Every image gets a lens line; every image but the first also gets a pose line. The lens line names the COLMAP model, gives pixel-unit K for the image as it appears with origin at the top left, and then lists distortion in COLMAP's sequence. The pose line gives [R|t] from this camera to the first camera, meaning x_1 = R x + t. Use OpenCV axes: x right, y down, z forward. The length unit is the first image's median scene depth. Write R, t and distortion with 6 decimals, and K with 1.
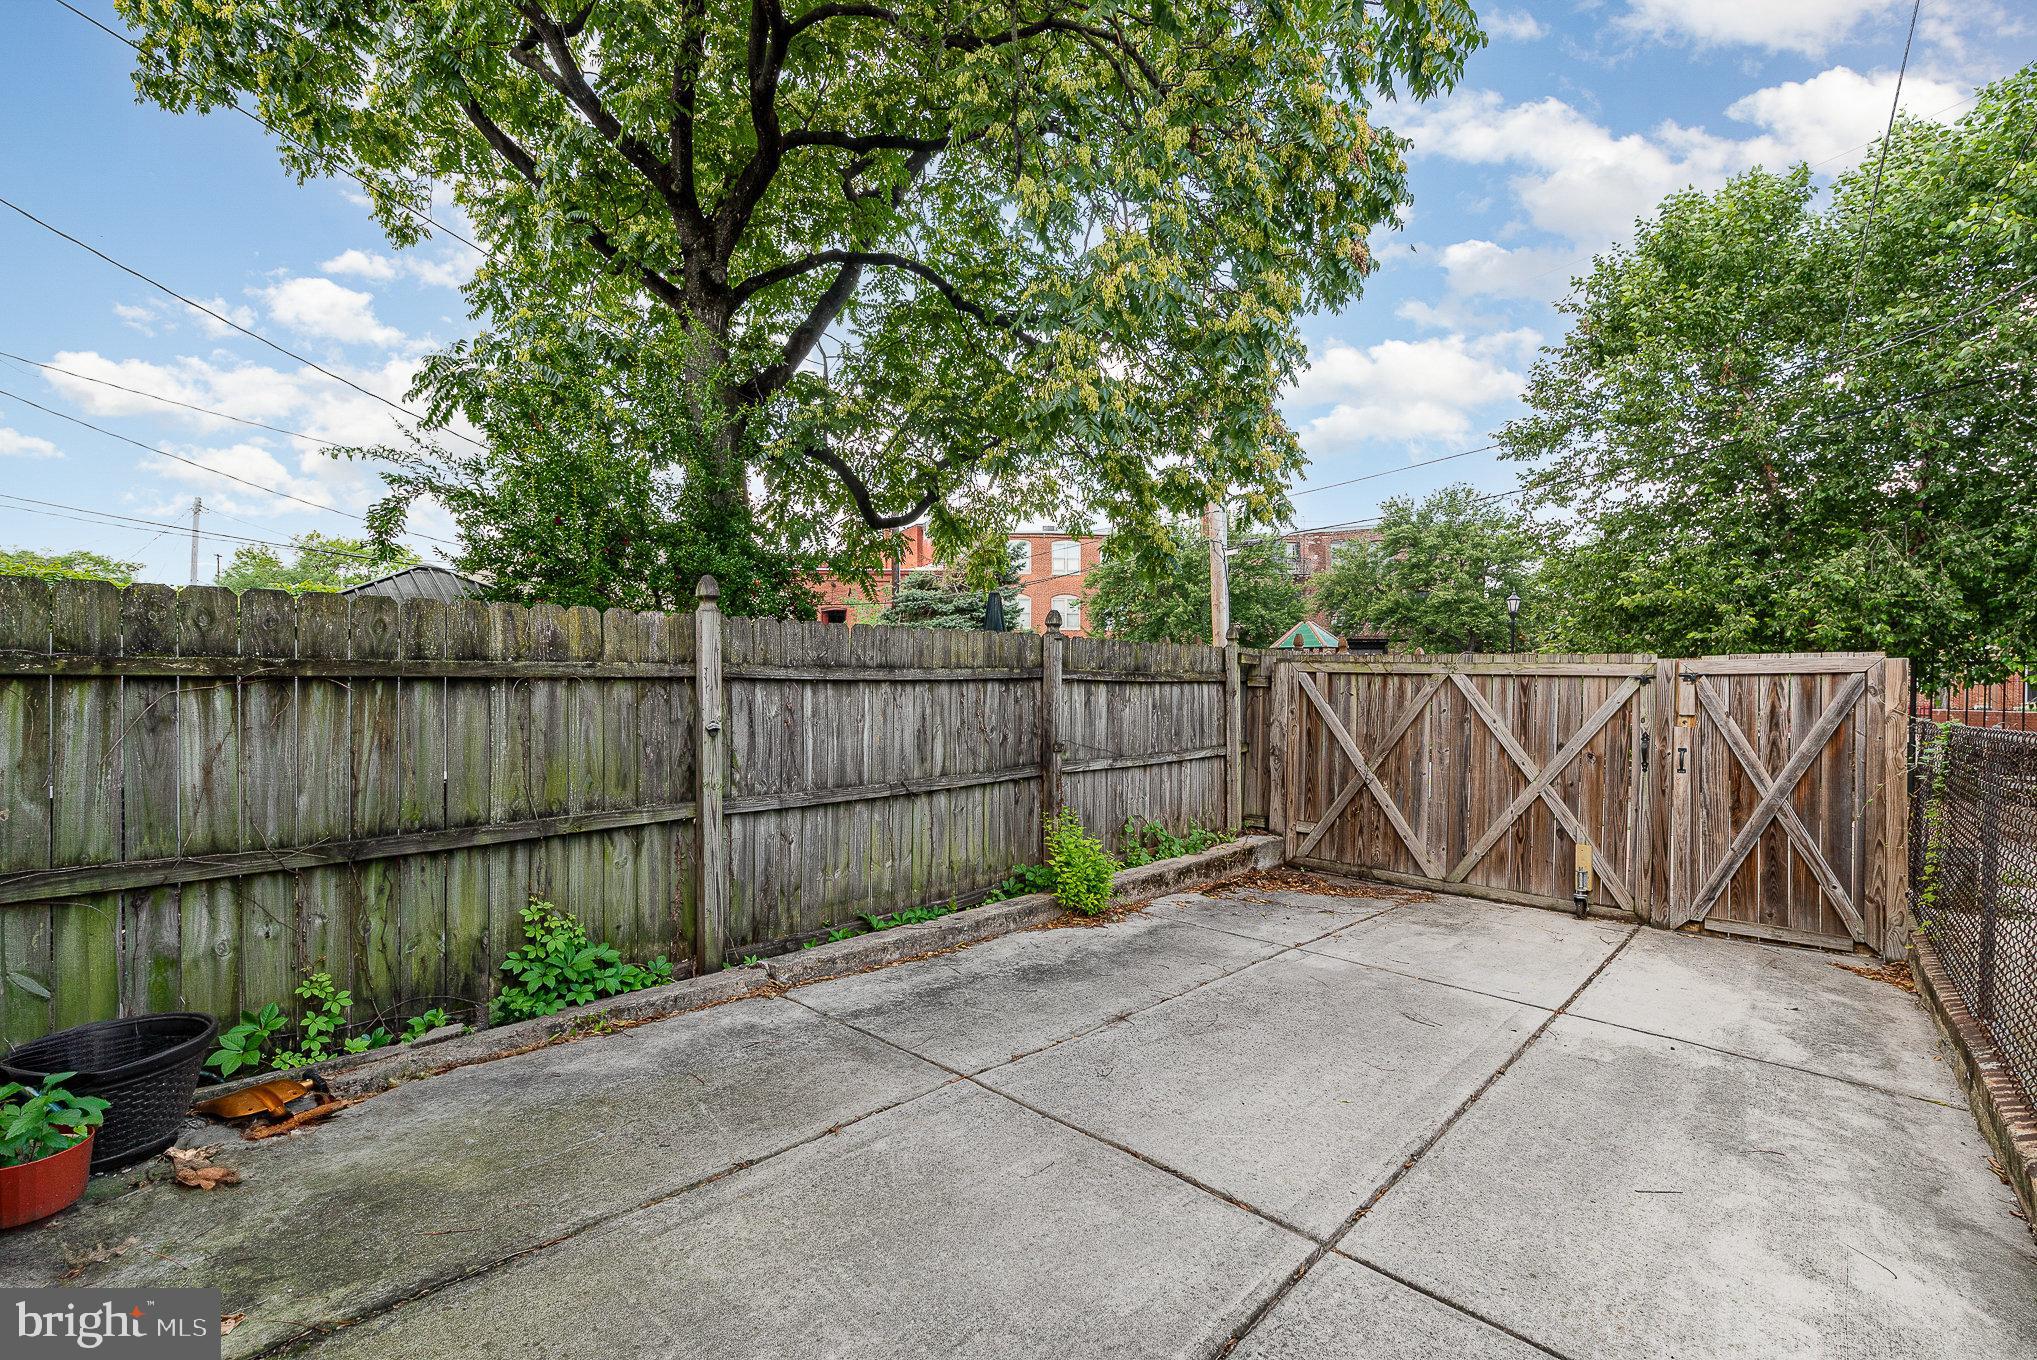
lens RADIAL K [[876.1, 0, 1024.3], [0, 876.1, 680.5], [0, 0, 1]] dist [0.003722, -0.000920]
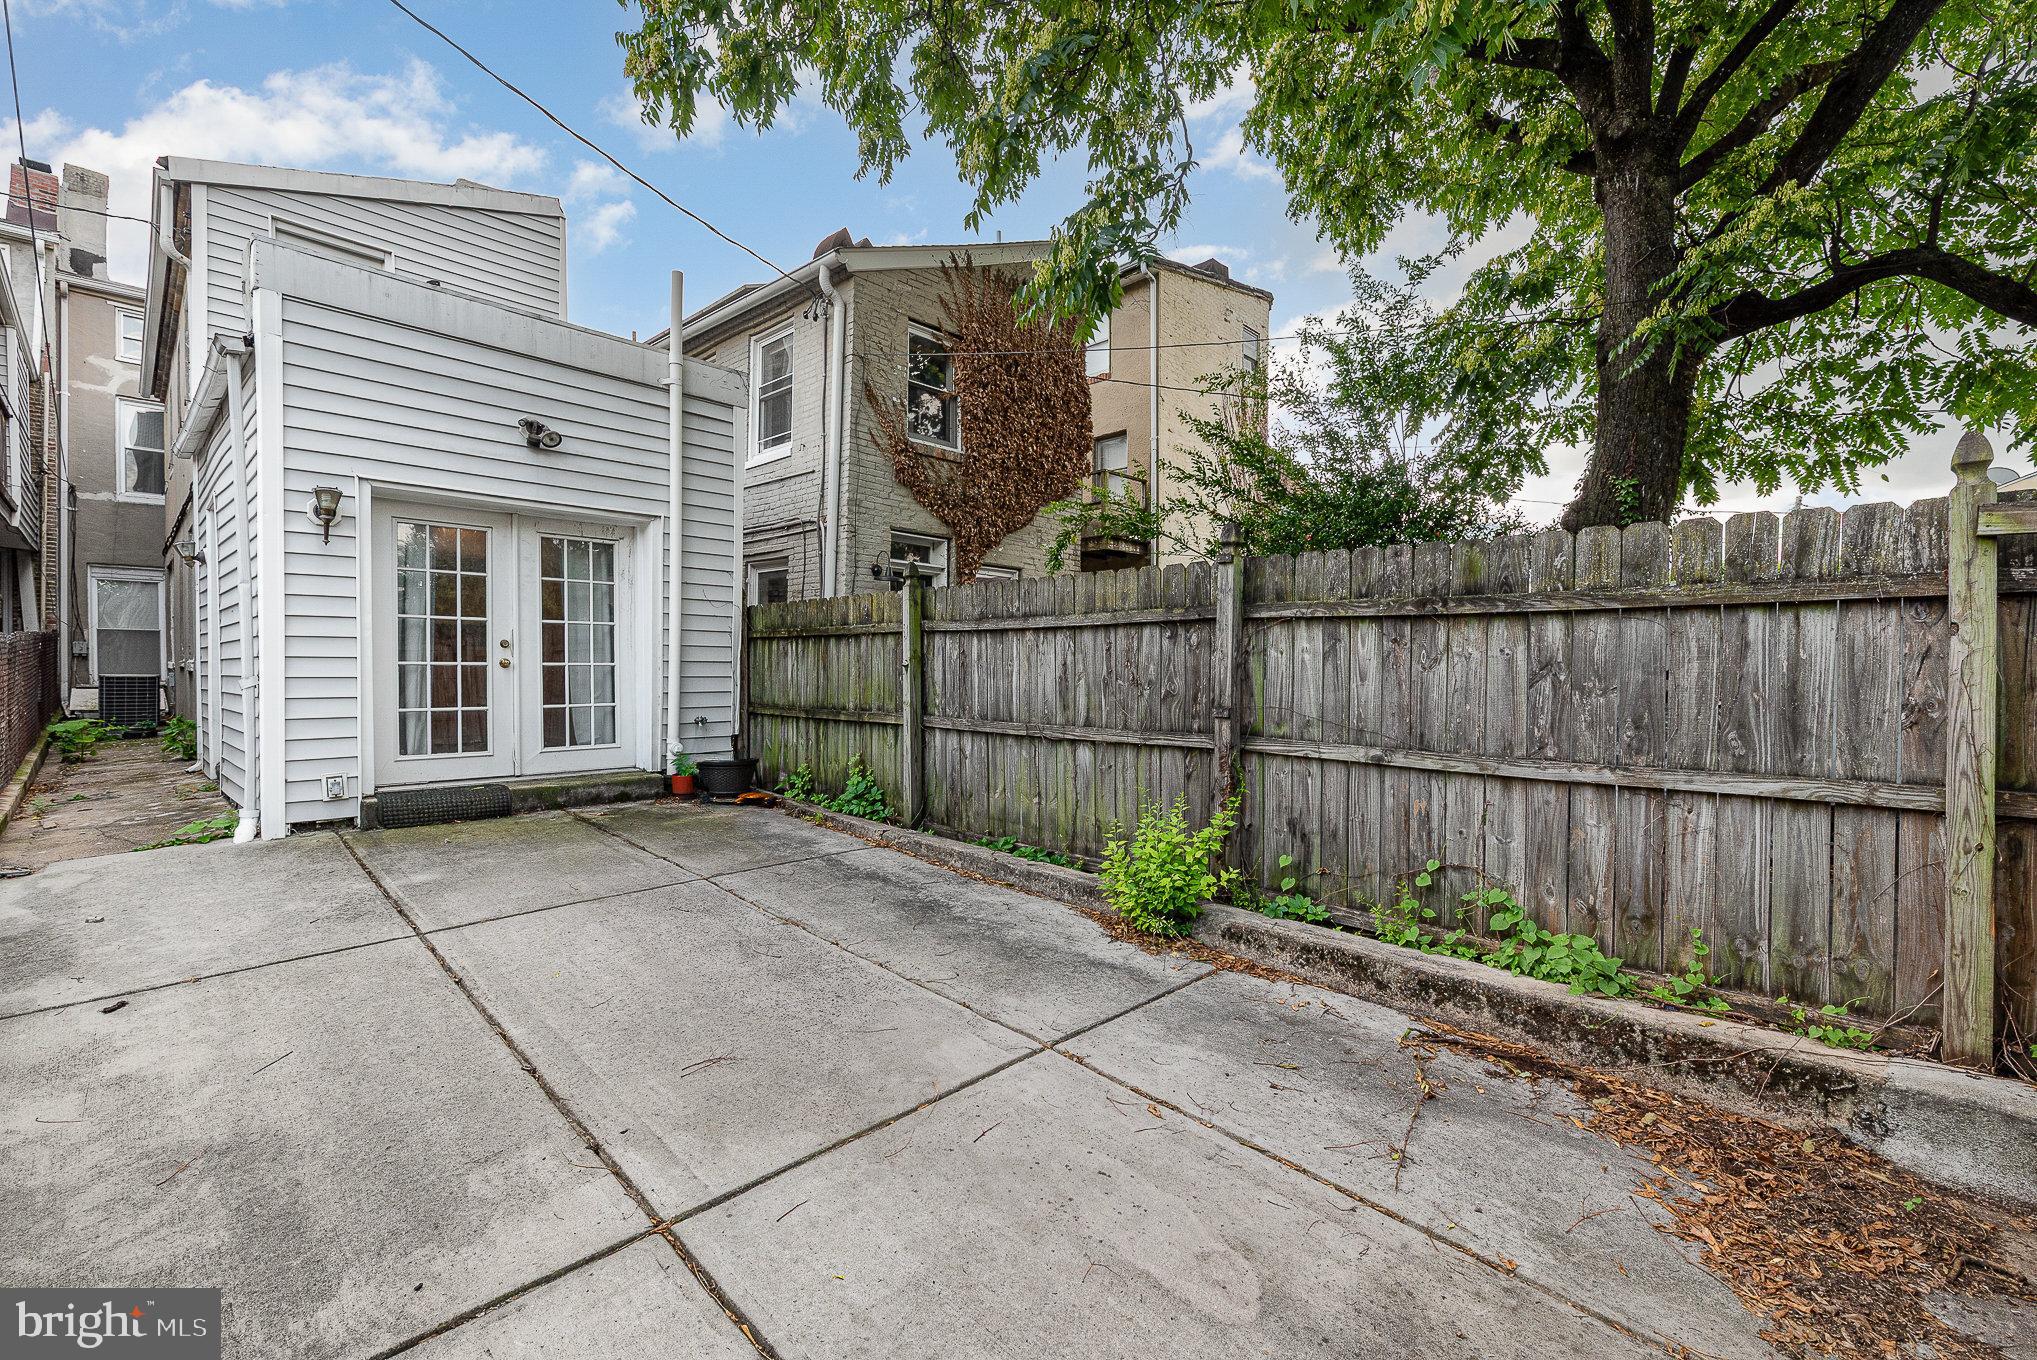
lens RADIAL K [[876.1, 0, 1019.2], [0, 876.1, 685.6], [0, 0, 1]] dist [0.003722, -0.000920]
pose [[-0.045125, 0.015122, -0.998867, 0.903747], [-0.011129, 0.999816, 0.015639, 0.051744], [0.998919, 0.011822, -0.044949, 1.012050]]
